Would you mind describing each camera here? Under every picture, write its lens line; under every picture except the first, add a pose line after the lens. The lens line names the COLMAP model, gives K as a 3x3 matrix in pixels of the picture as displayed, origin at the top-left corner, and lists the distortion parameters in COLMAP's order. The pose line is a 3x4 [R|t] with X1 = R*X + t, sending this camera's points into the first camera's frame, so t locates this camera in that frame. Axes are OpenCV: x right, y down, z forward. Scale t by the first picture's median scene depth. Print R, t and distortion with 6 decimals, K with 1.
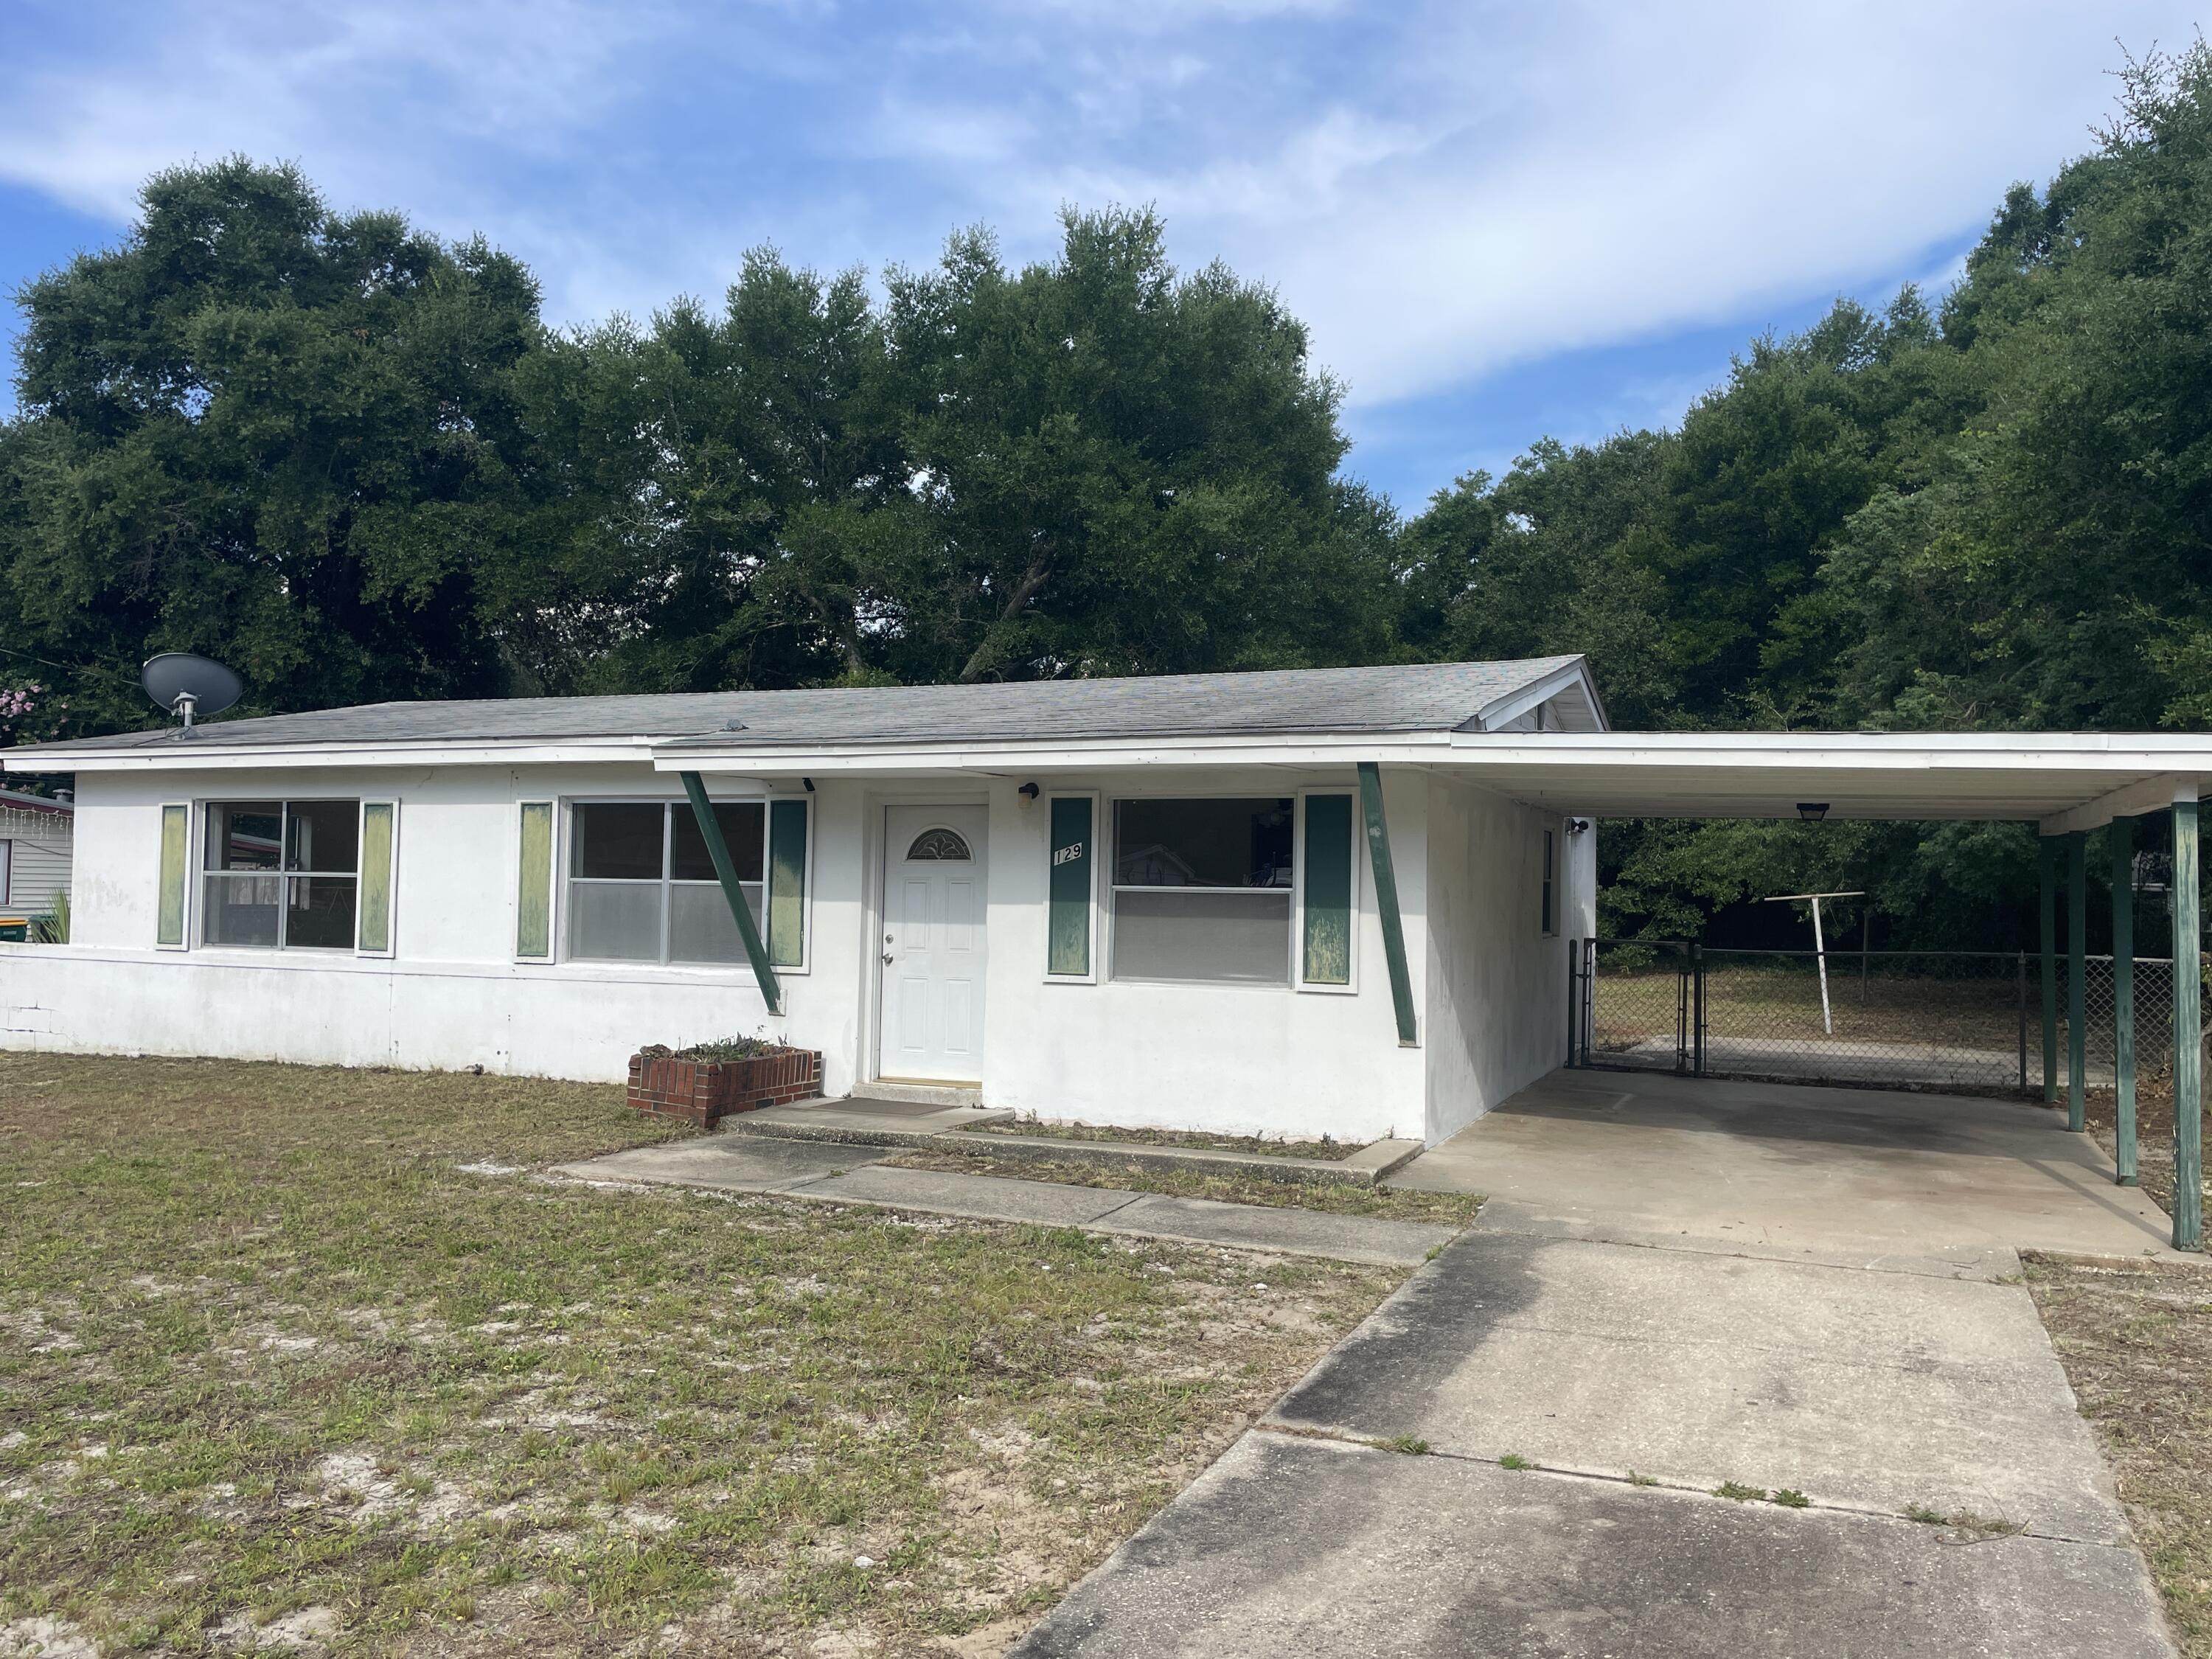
lens RADIAL K [[1668.0, 0, 1114.9], [0, 1668.0, 815.0], [0, 0, 1]] dist [0.093922, -0.110193]
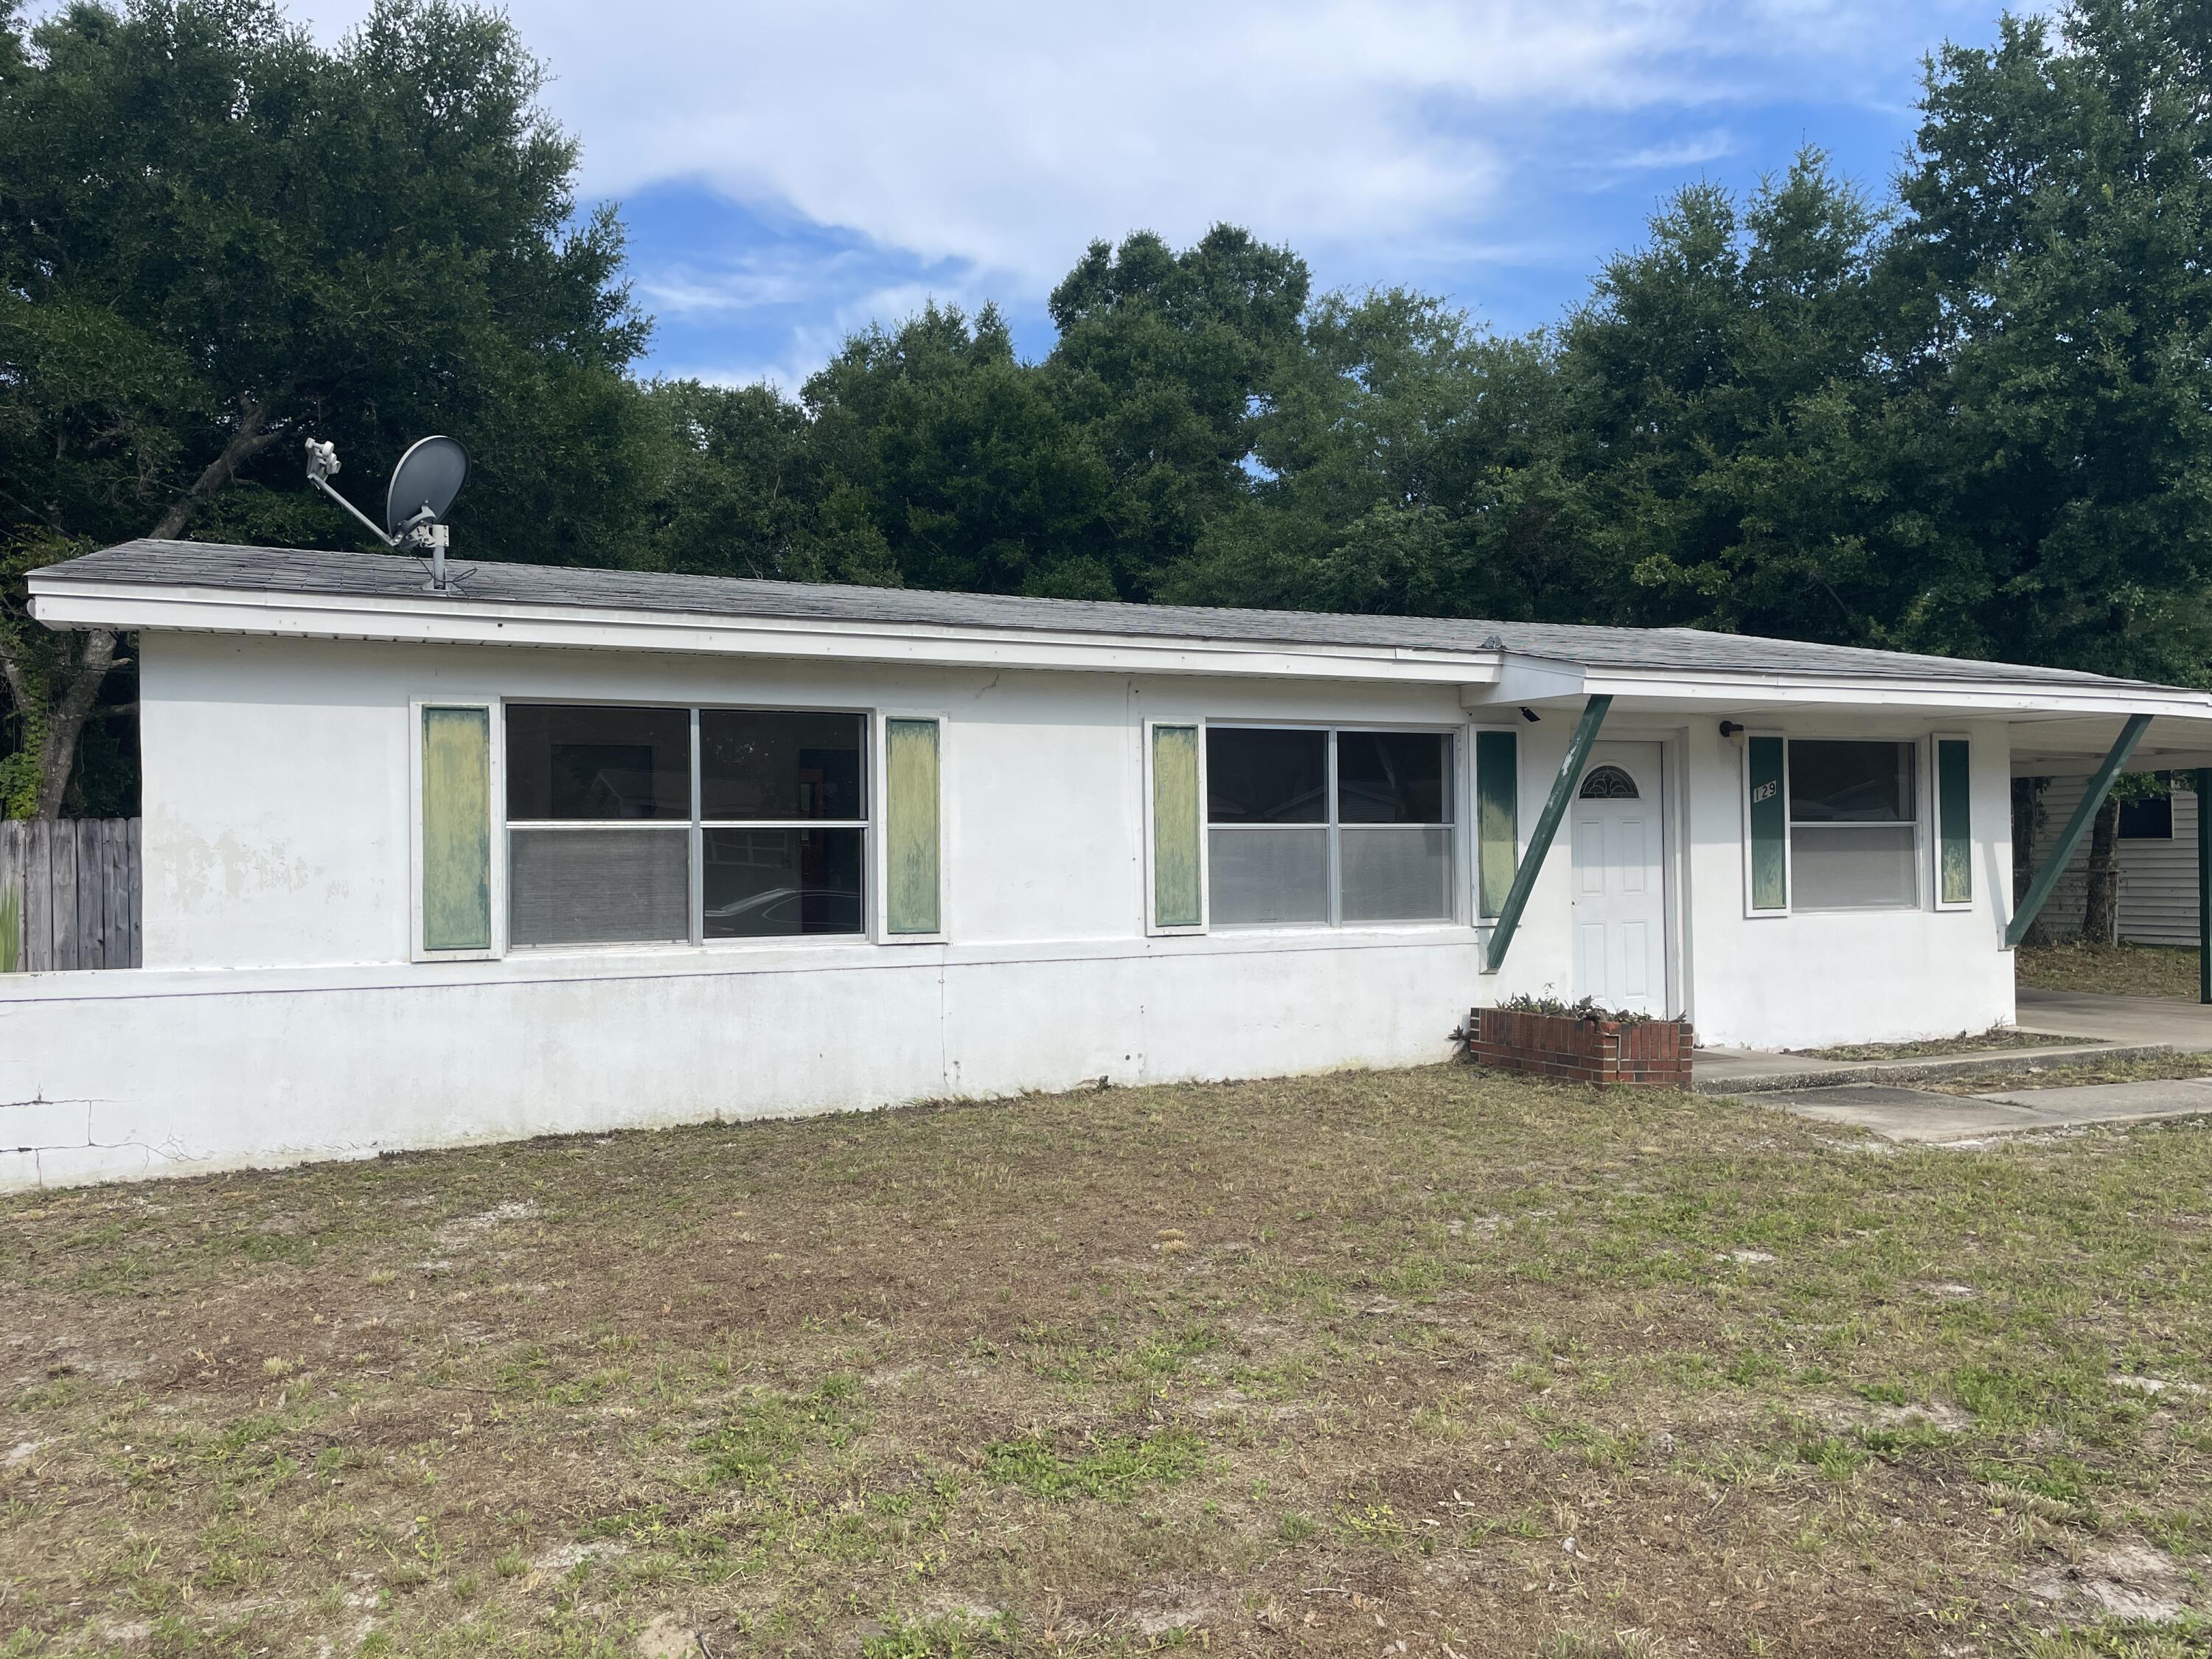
lens RADIAL K [[1668.0, 0, 1114.9], [0, 1668.0, 815.0], [0, 0, 1]] dist [0.093922, -0.110193]
pose [[0.676770, -0.007290, 0.736158, -0.561053], [-0.012523, 0.999692, 0.021412, 0.010725], [-0.736088, -0.023710, 0.676471, 0.310232]]
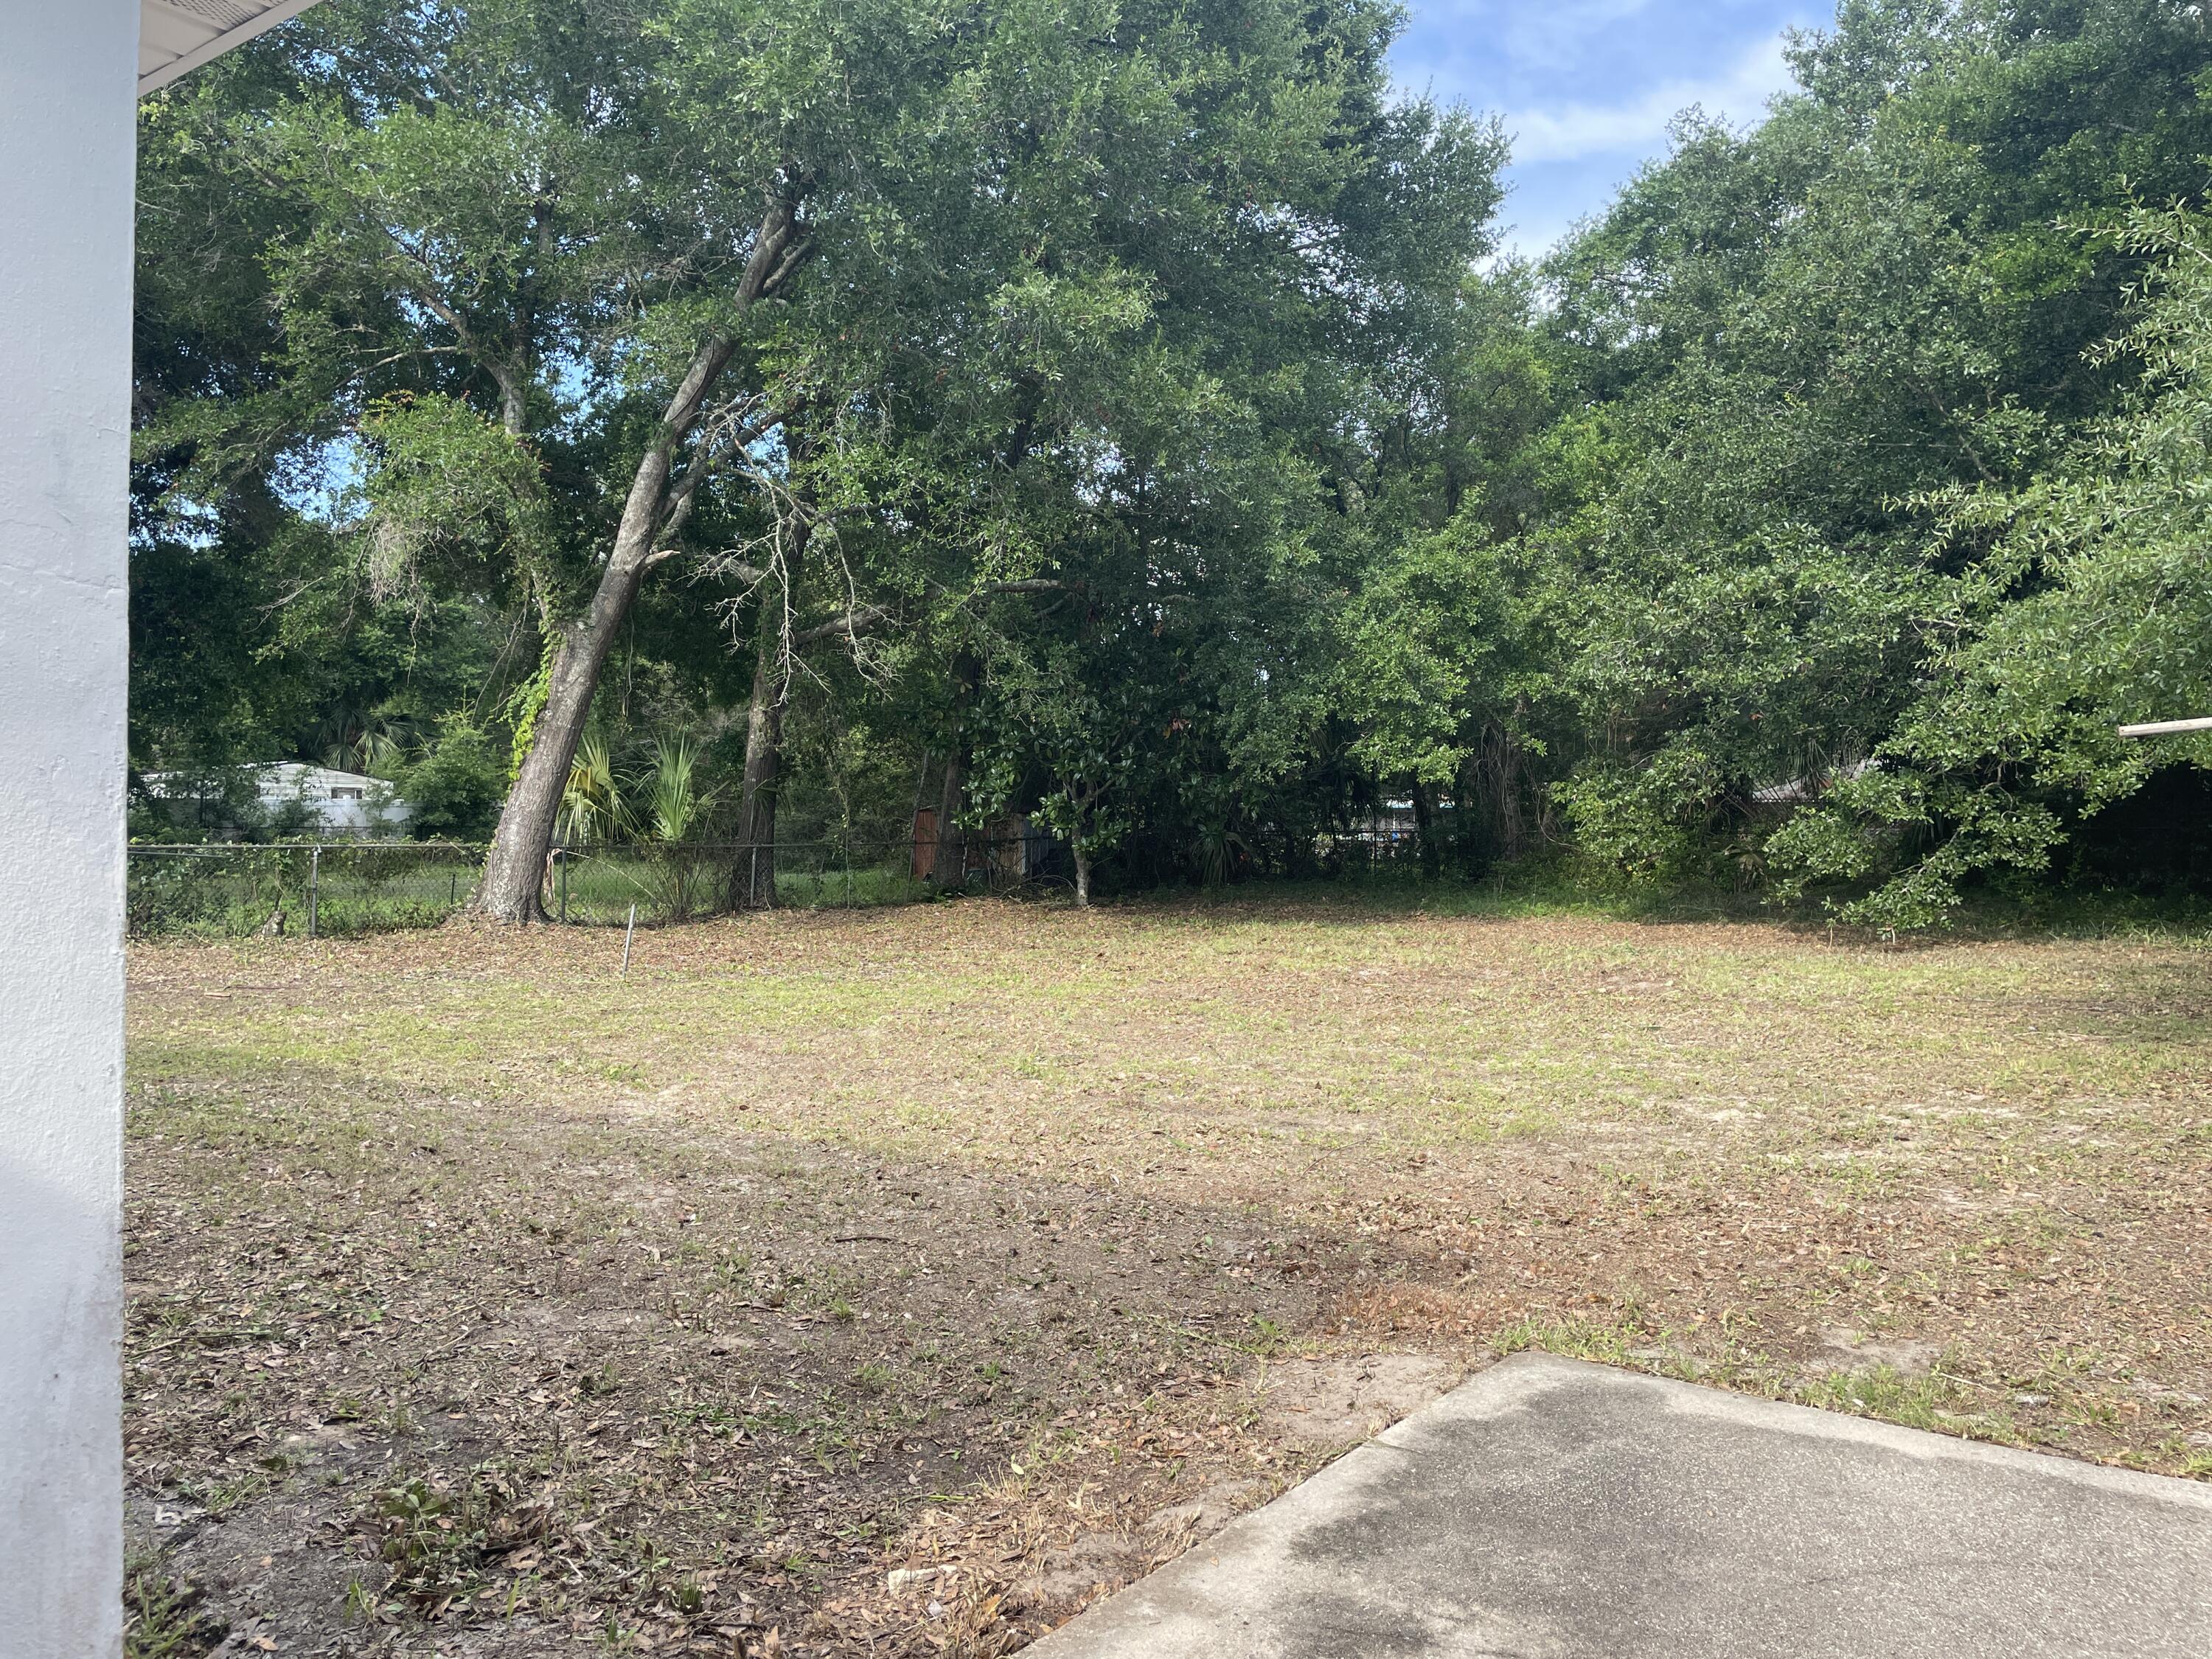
lens RADIAL K [[1668.0, 0, 1114.9], [0, 1668.0, 815.0], [0, 0, 1]] dist [0.093922, -0.110193]
pose [[0.976480, -0.009043, -0.215418, 0.298580], [0.018600, 0.998928, 0.042378, 0.048709], [0.214804, -0.045388, 0.975602, 0.732365]]
